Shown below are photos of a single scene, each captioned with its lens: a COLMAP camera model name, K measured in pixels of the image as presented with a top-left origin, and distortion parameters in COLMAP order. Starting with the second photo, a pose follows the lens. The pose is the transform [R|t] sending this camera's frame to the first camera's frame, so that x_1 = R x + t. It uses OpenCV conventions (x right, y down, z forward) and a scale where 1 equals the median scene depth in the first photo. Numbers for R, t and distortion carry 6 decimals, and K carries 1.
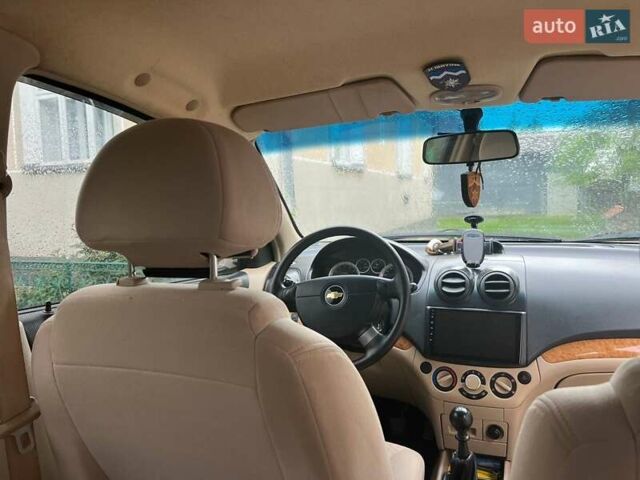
lens RADIAL K [[481.6, 0, 327.0], [0, 481.6, 239.0], [0, 0, 1]] dist [0.073534, -0.109996]
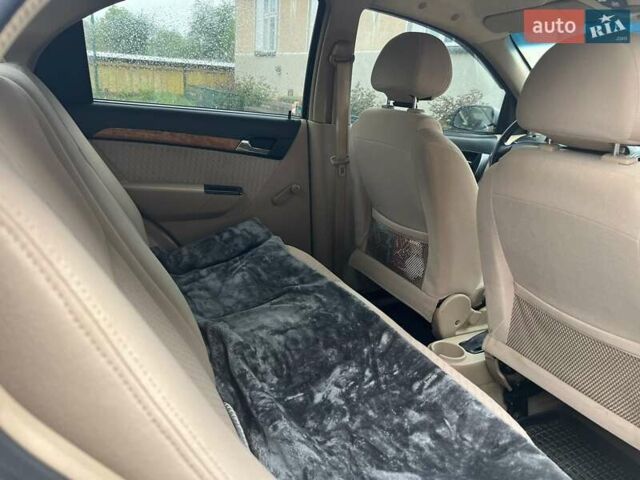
lens RADIAL K [[481.6, 0, 327.0], [0, 481.6, 239.0], [0, 0, 1]] dist [0.073534, -0.109996]
pose [[0.748251, 0.284939, -0.599108, 0.575155], [-0.147093, 0.951844, 0.268992, 0.066639], [0.646903, -0.113149, 0.754131, -0.607988]]
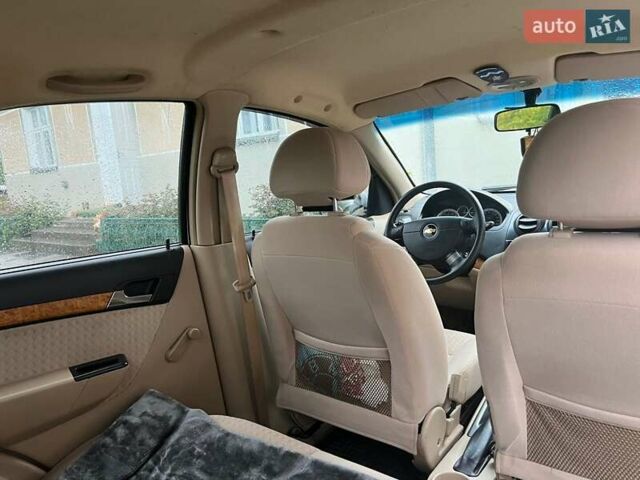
lens RADIAL K [[481.6, 0, 327.0], [0, 481.6, 239.0], [0, 0, 1]] dist [0.073534, -0.109996]
pose [[0.950885, -0.002912, -0.309530, 0.194258], [0.028873, 0.996431, 0.079325, 0.023809], [0.308194, -0.084366, 0.947575, -0.500204]]
